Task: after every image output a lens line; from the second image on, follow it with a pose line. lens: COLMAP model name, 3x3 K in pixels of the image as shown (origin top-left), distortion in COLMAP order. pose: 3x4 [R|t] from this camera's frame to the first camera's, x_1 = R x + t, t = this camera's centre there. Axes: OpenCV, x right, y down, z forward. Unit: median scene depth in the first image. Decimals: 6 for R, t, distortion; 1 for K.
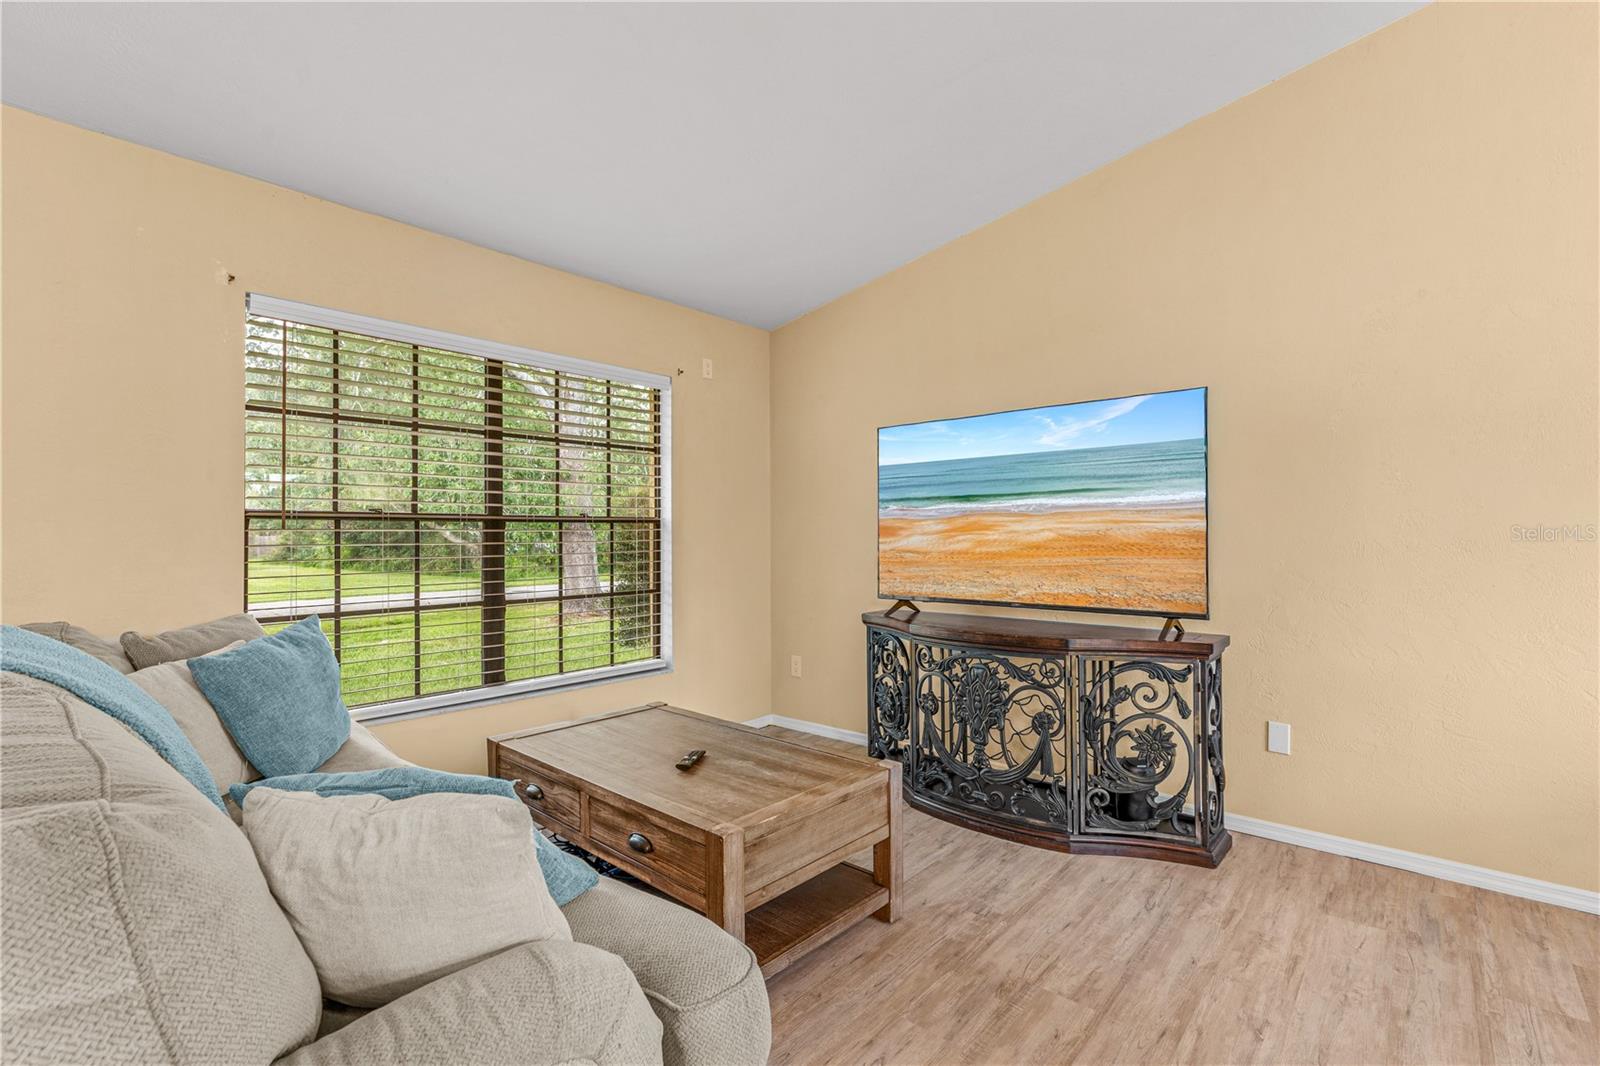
lens RADIAL K [[720.9, 0, 804.3], [0, 720.9, 545.3], [0, 0, 1]] dist [-0.011859, 0.003953]
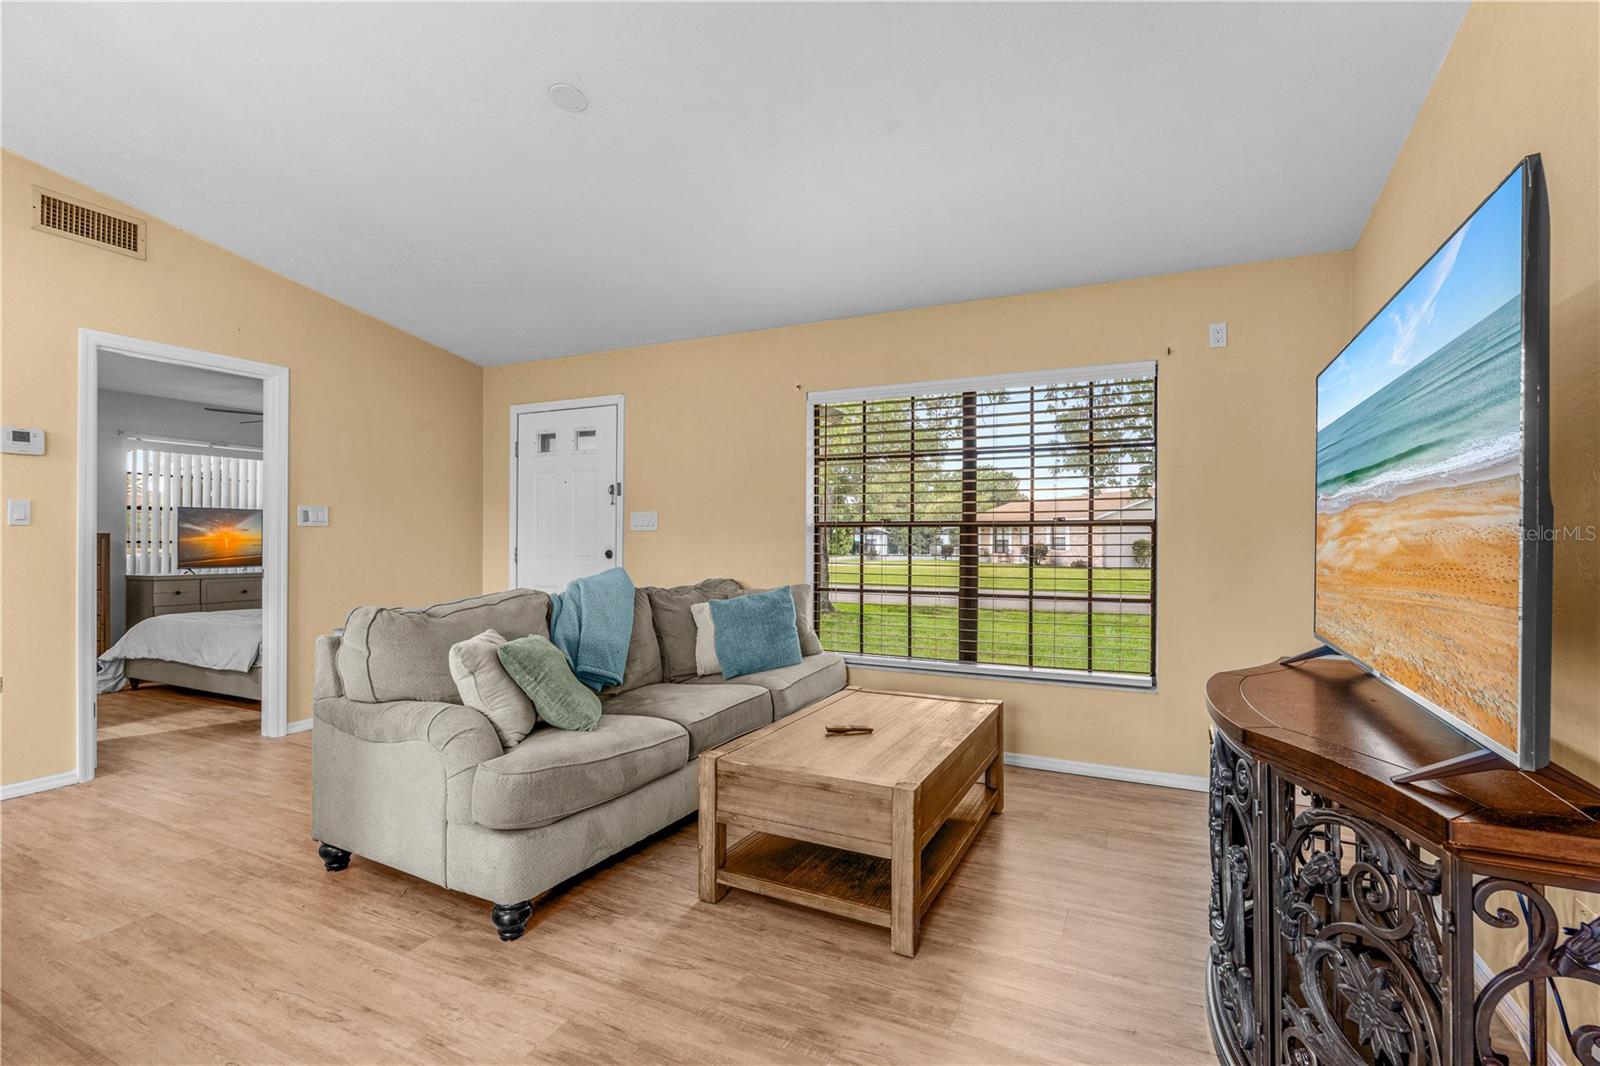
lens RADIAL K [[728.7, 0, 807.1], [0, 728.7, 529.9], [0, 0, 1]] dist [-0.002012, 0.000340]
pose [[0.260037, -0.006635, -0.965576, 0.666602], [-0.015993, 0.999810, -0.011177, -0.009600], [0.965466, 0.018349, 0.259881, 0.415757]]
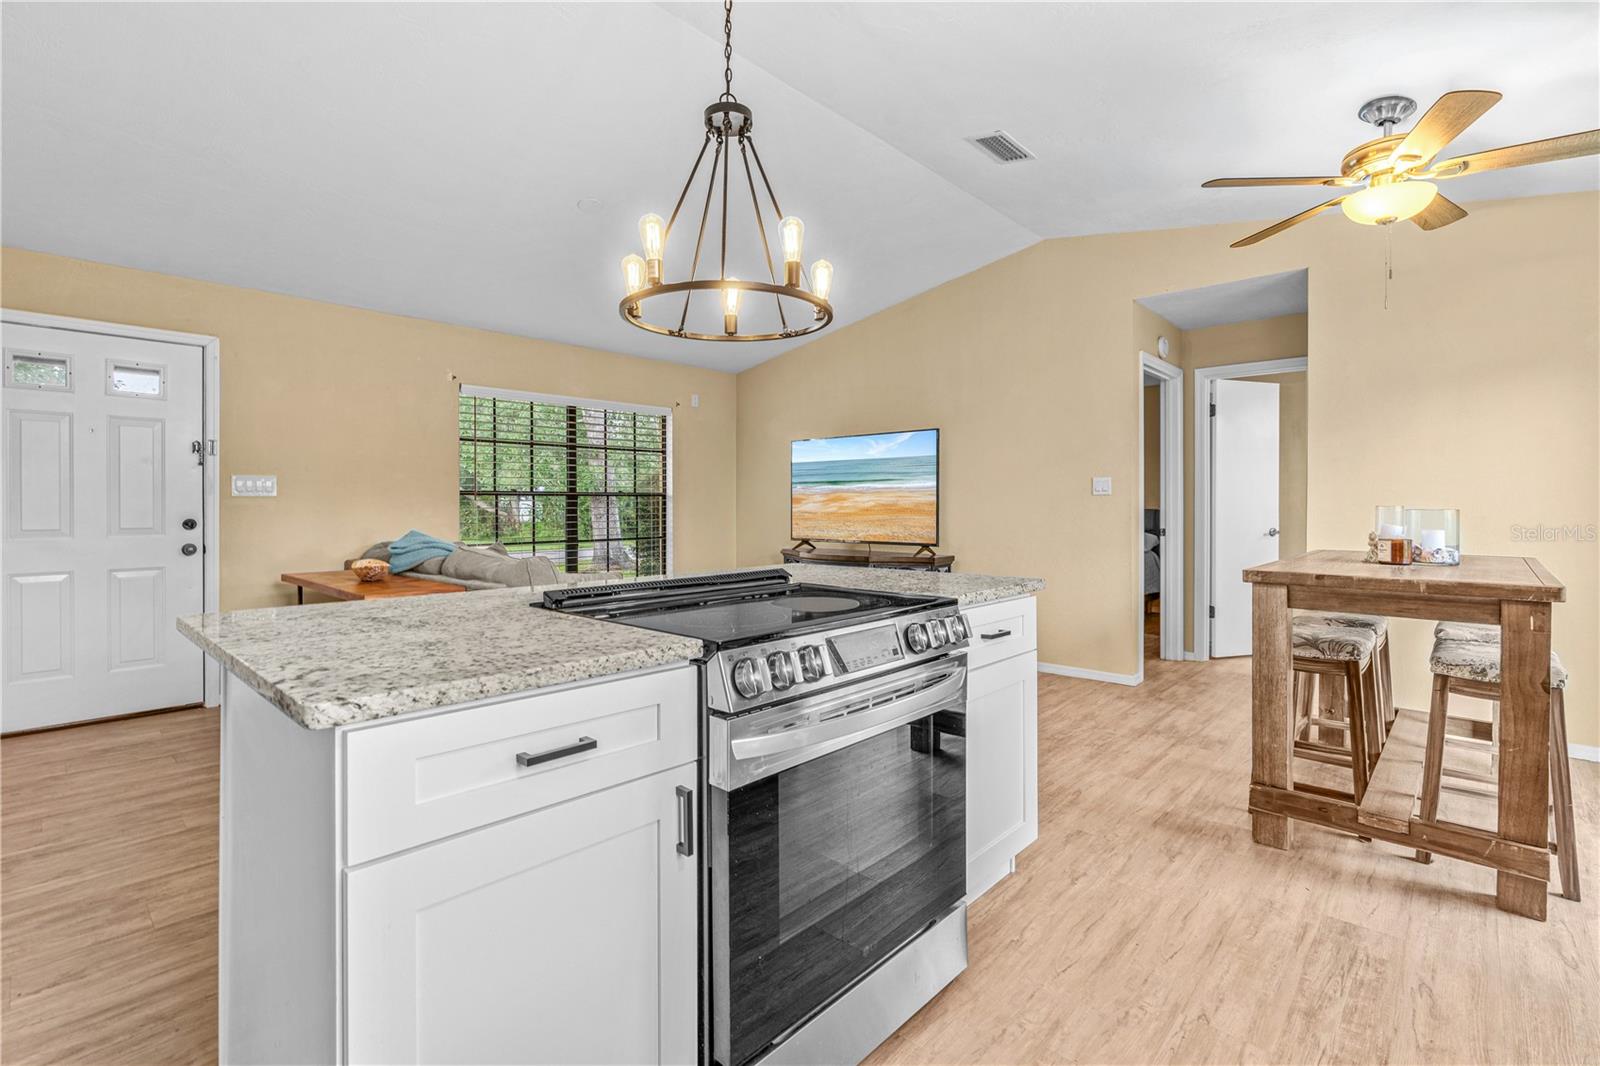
lens RADIAL K [[755.8, 0, 817.4], [0, 755.8, 508.9], [0, 0, 1]] dist [0.025931, 0.000186]
pose [[0.999882, 0.000587, -0.015356, 0.207608], [-0.000678, 0.999982, -0.005897, 0.010316], [0.015352, 0.005907, 0.999865, -0.868692]]
